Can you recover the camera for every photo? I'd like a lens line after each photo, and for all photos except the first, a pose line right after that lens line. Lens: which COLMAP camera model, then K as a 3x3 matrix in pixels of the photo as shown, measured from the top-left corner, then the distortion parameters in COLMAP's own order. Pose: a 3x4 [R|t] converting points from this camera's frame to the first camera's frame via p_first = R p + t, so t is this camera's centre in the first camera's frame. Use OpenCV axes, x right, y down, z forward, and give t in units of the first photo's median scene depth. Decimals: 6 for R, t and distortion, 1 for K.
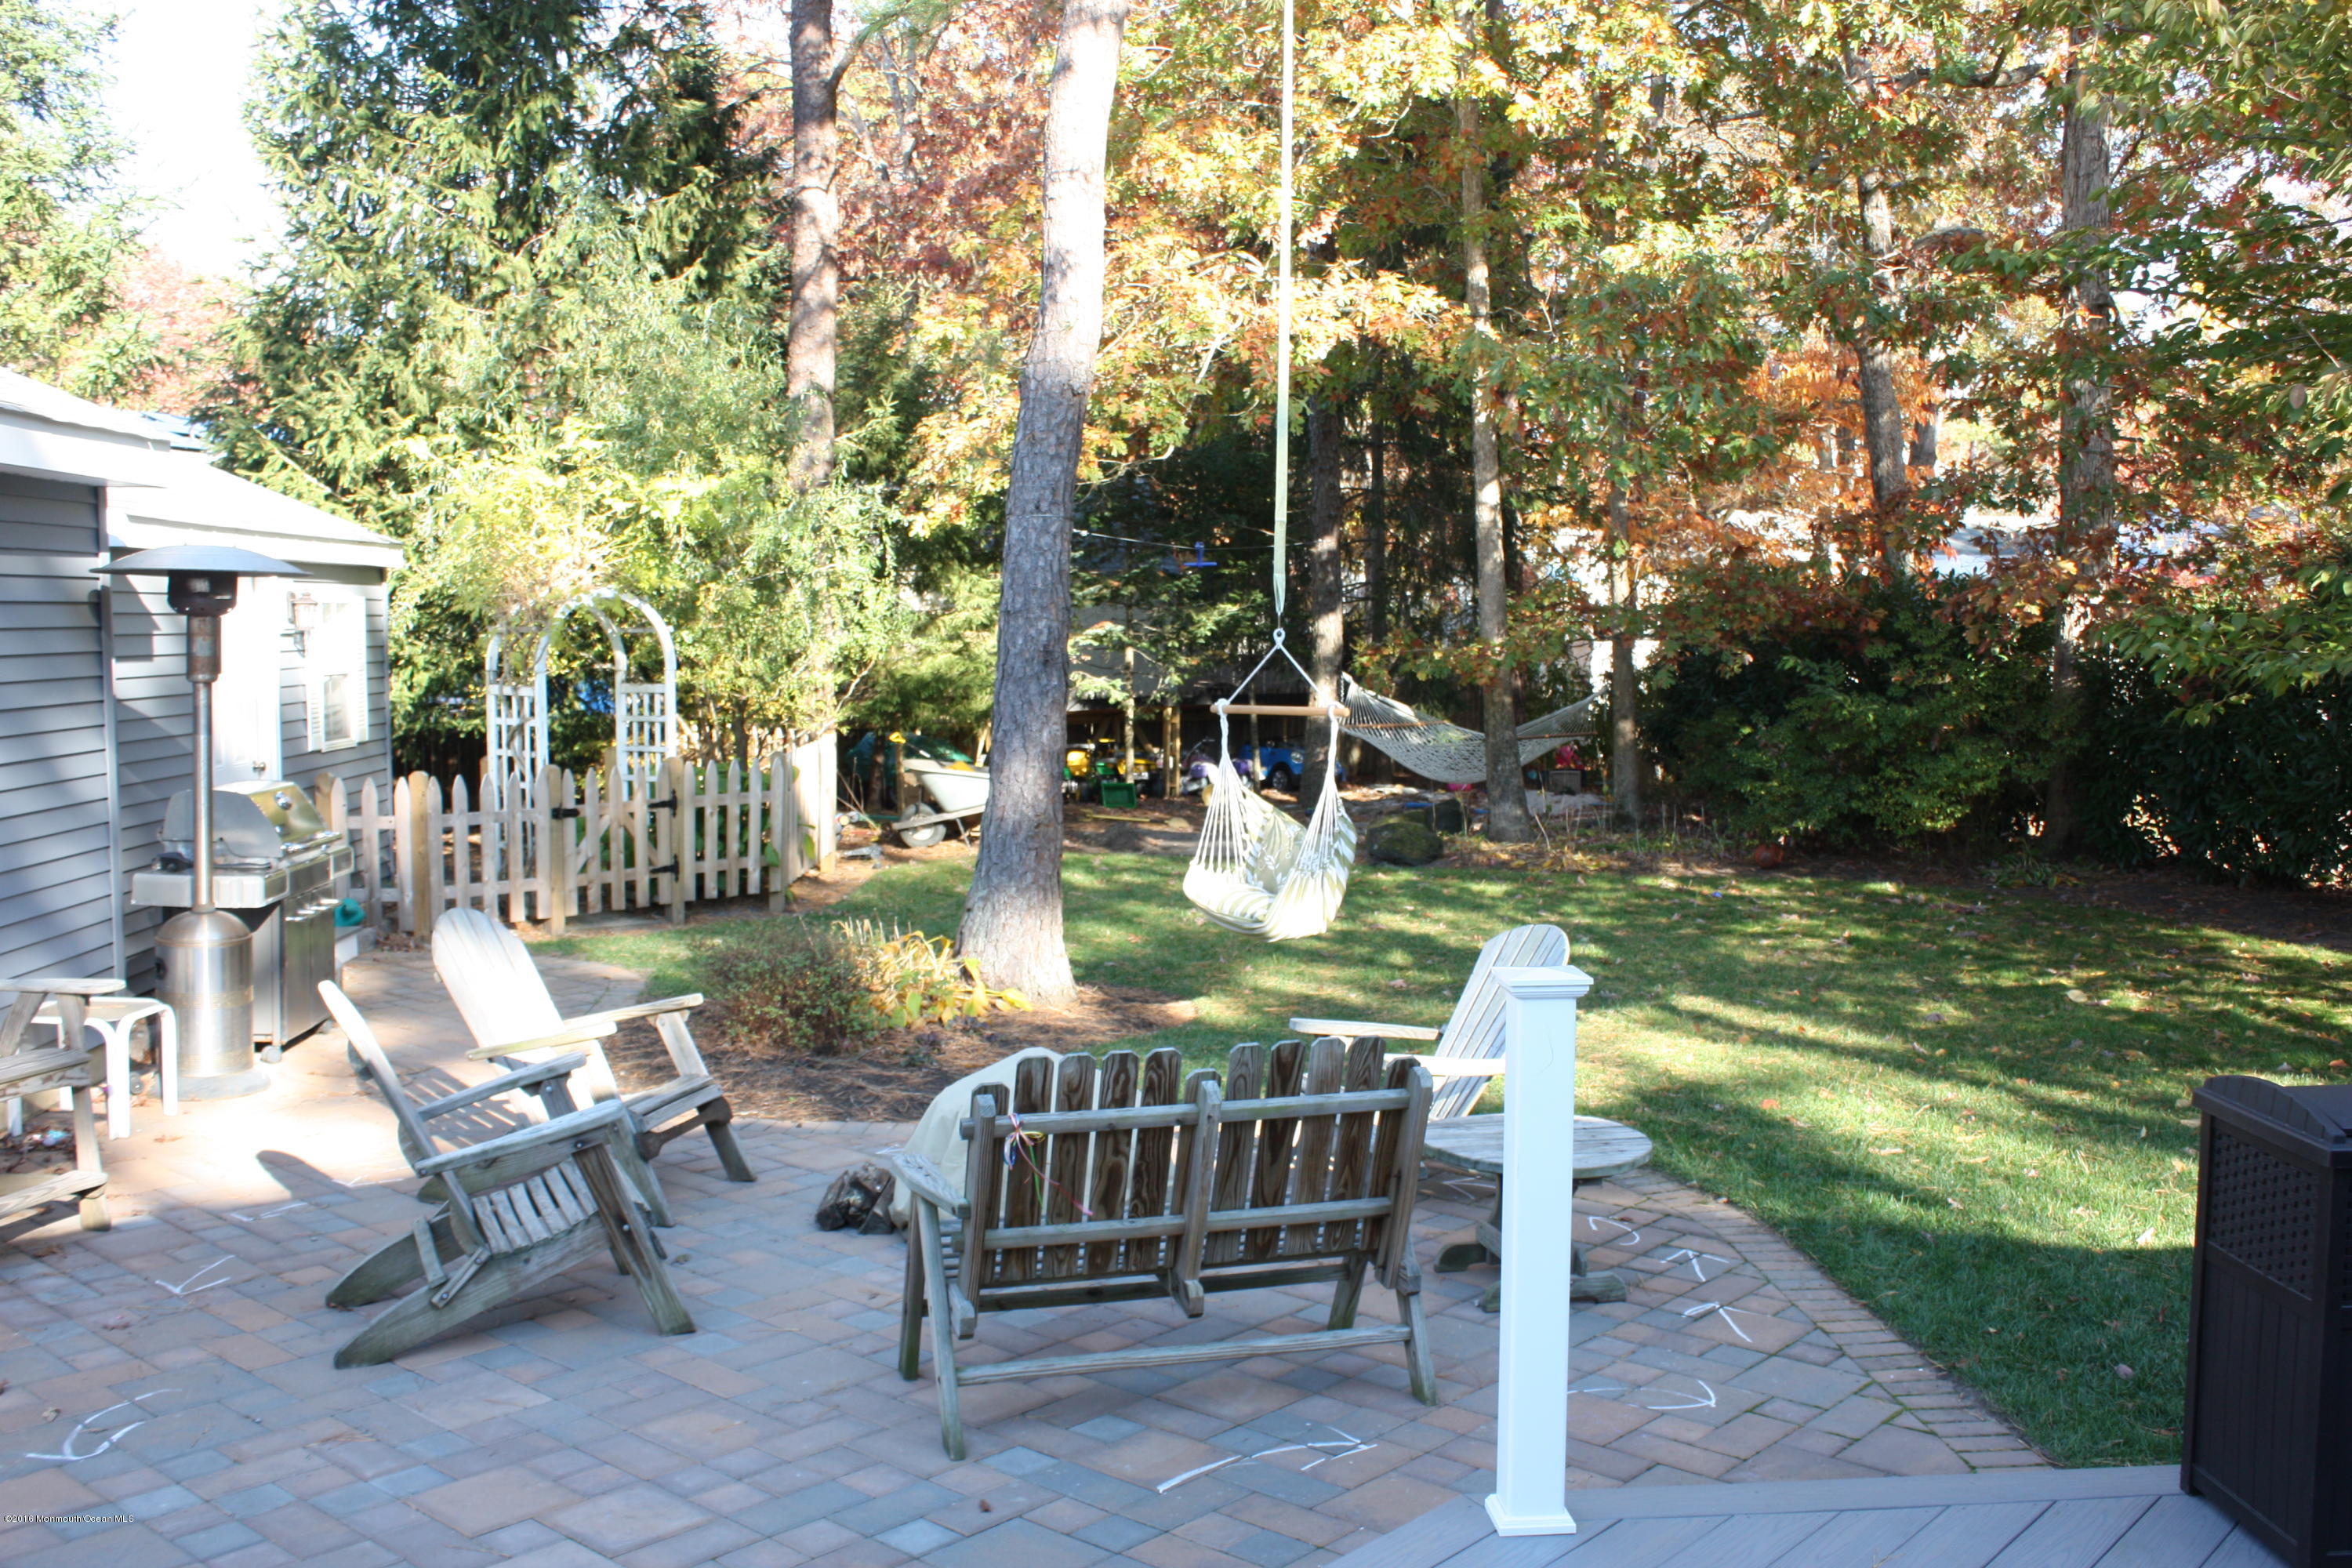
lens RADIAL K [[2207.7, 0, 1176.0], [0, 2207.7, 784.0], [0, 0, 1]] dist [-0.112393, 0.118308]
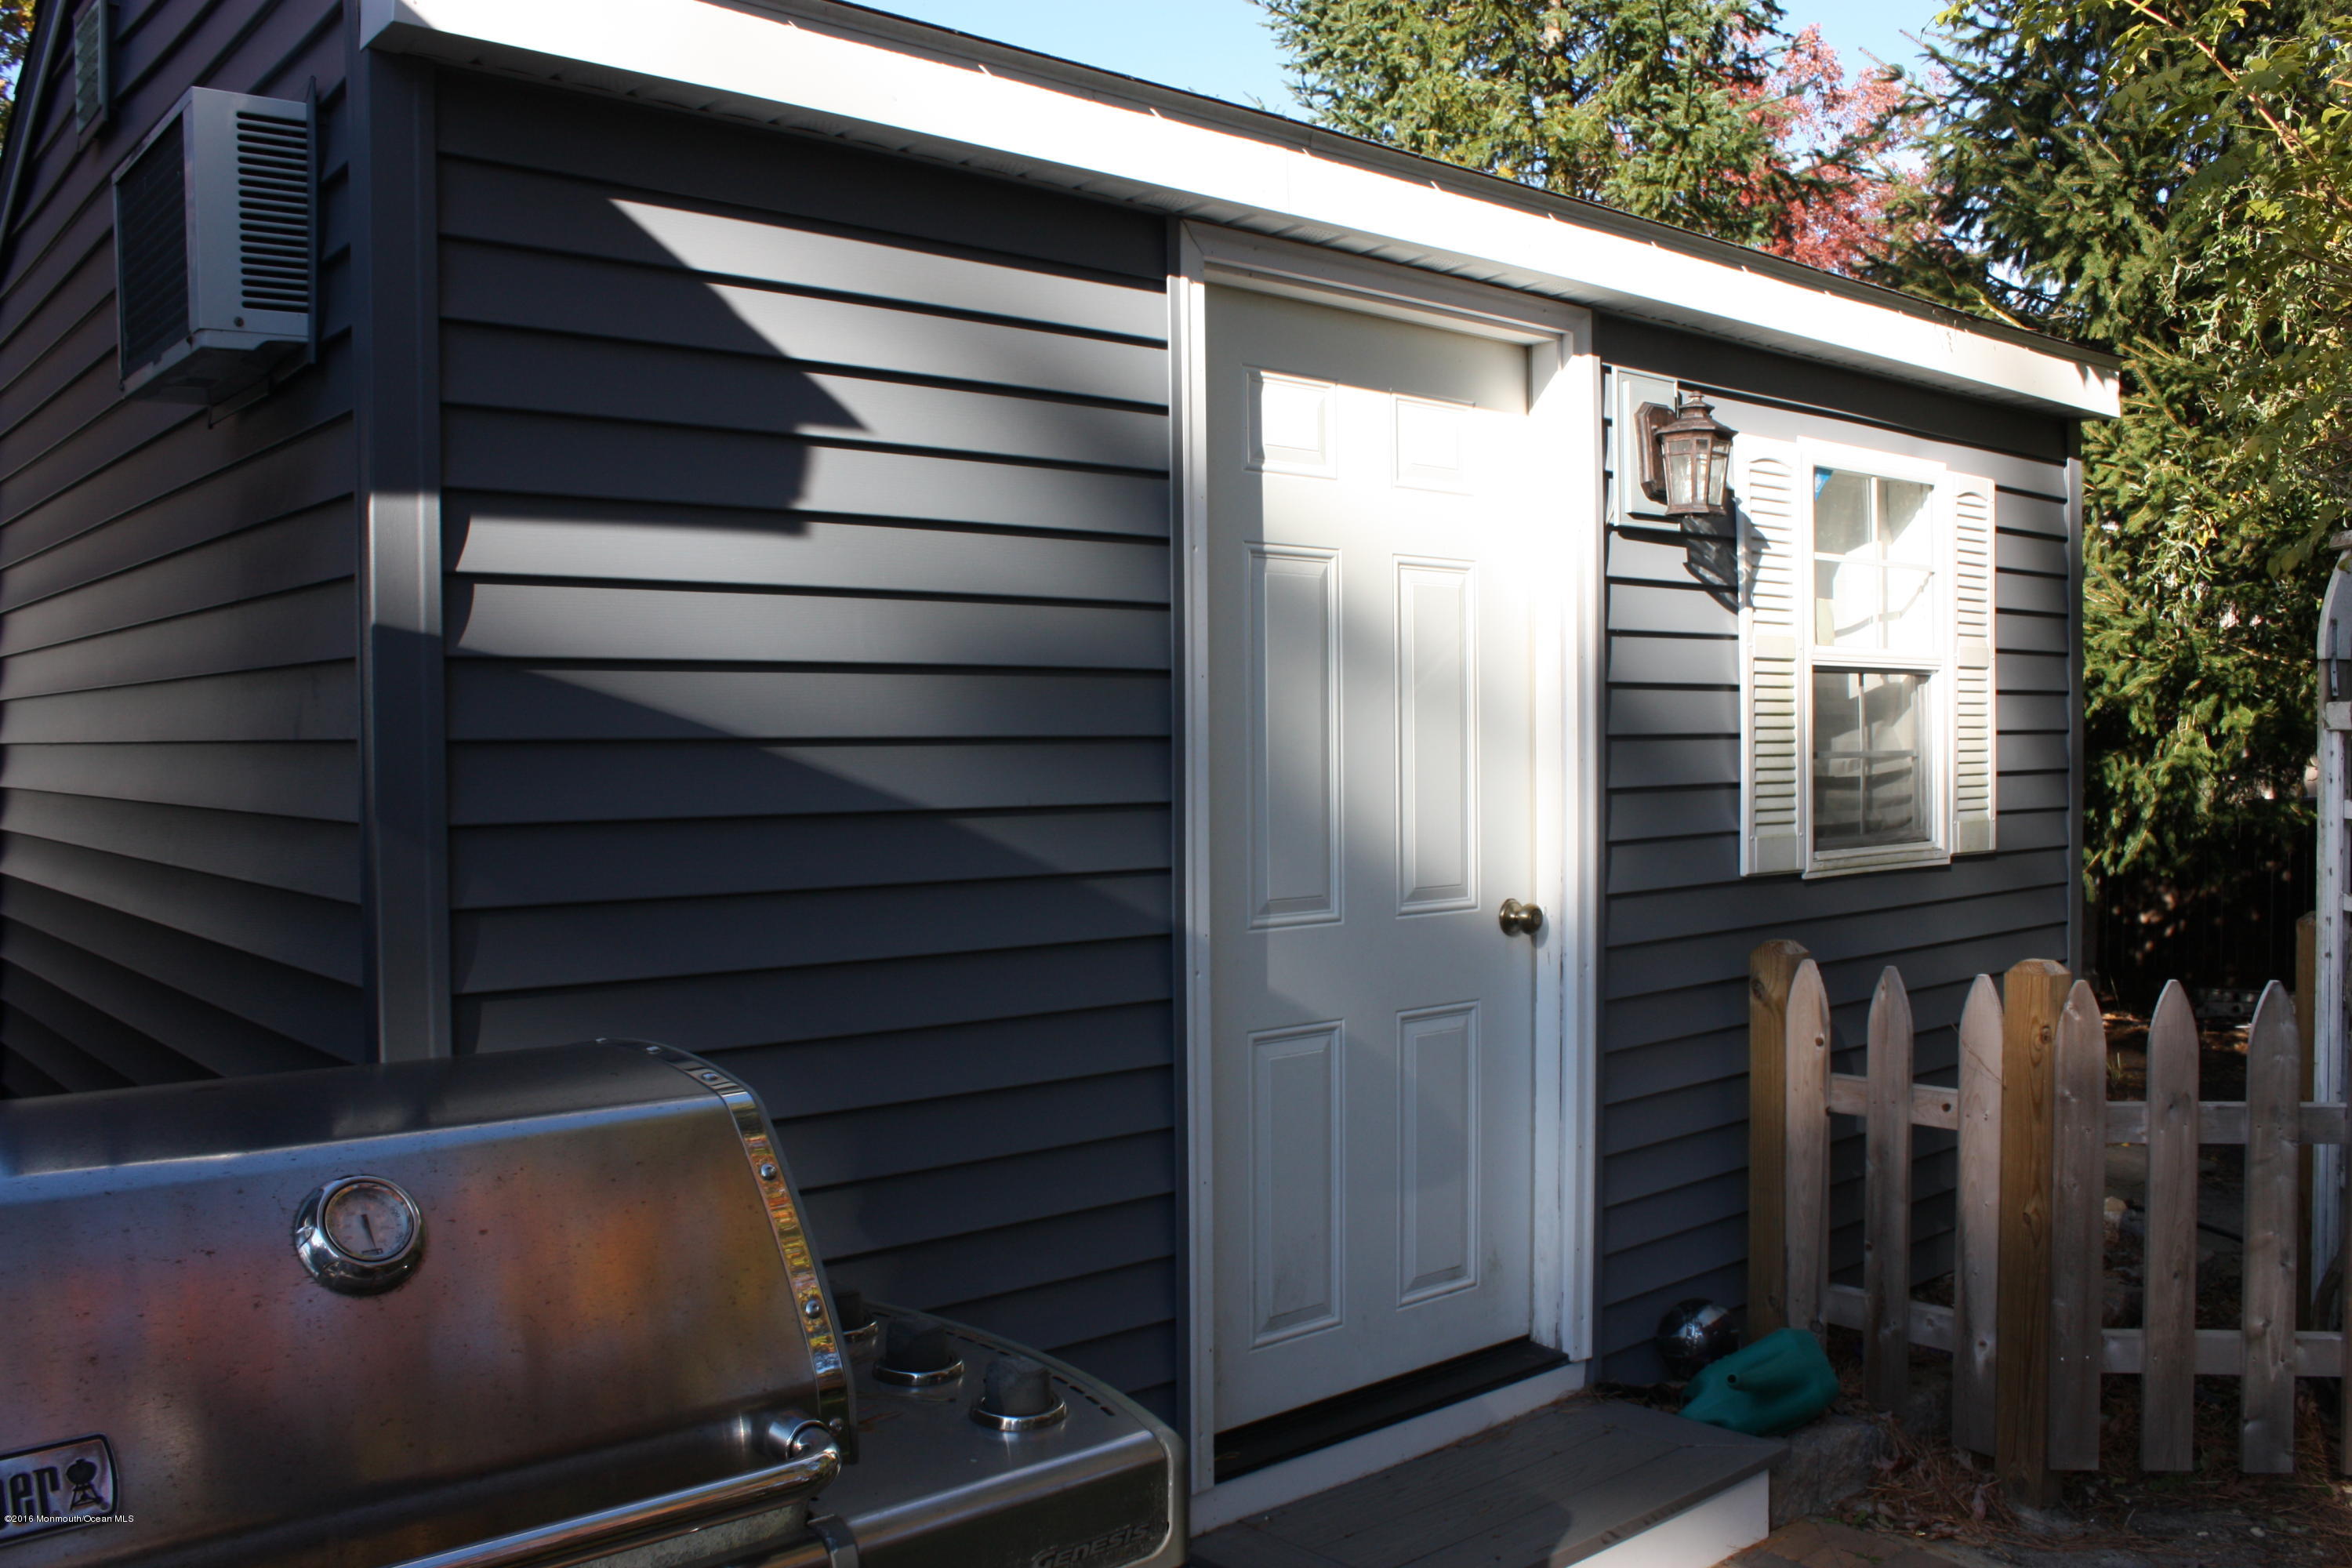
lens RADIAL K [[1983.7, 0, 1176.0], [0, 1983.7, 784.0], [0, 0, 1]] dist [-0.155640, 0.140288]
pose [[0.606764, 0.015697, -0.794727, -0.202882], [-0.052323, 0.998425, -0.020228, -0.018487], [0.793158, 0.053856, 0.606630, 0.734888]]
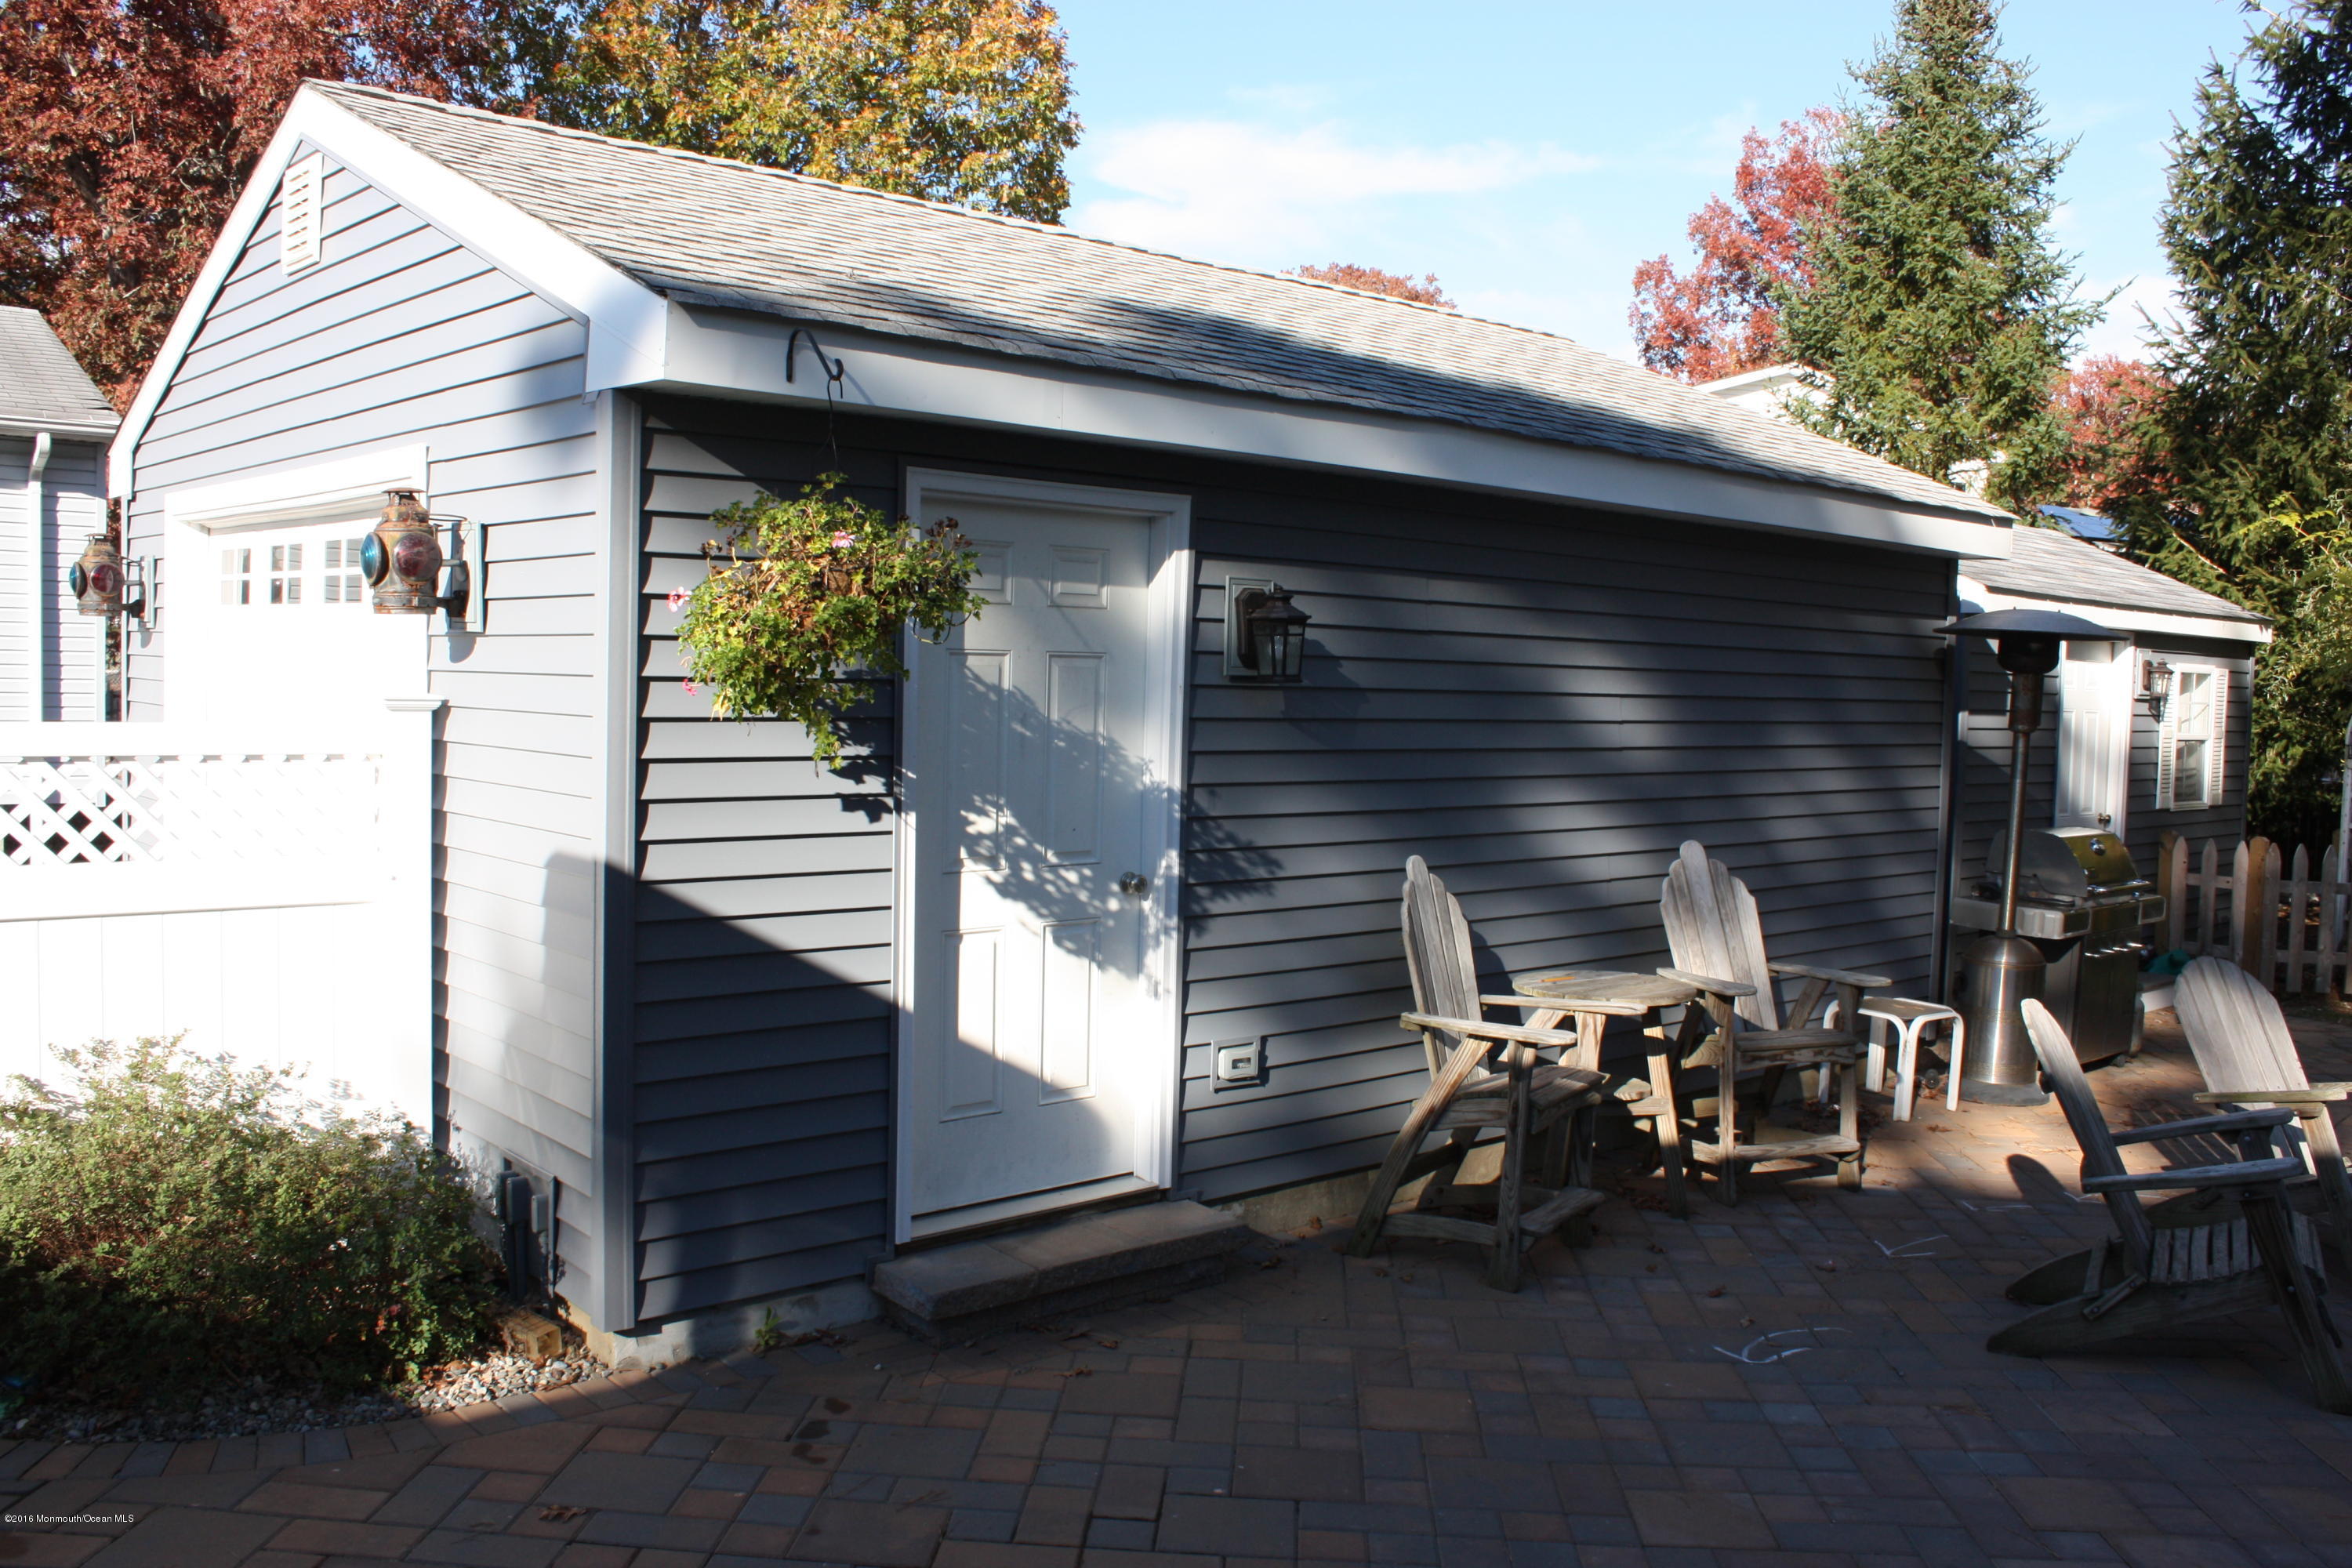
lens RADIAL K [[1983.7, 0, 1176.0], [0, 1983.7, 784.0], [0, 0, 1]] dist [-0.155640, 0.140288]
pose [[0.622265, 0.063045, -0.780264, 0.040977], [-0.087718, 0.996090, 0.010528, 0.005221], [0.777876, 0.061892, 0.625362, 0.026803]]
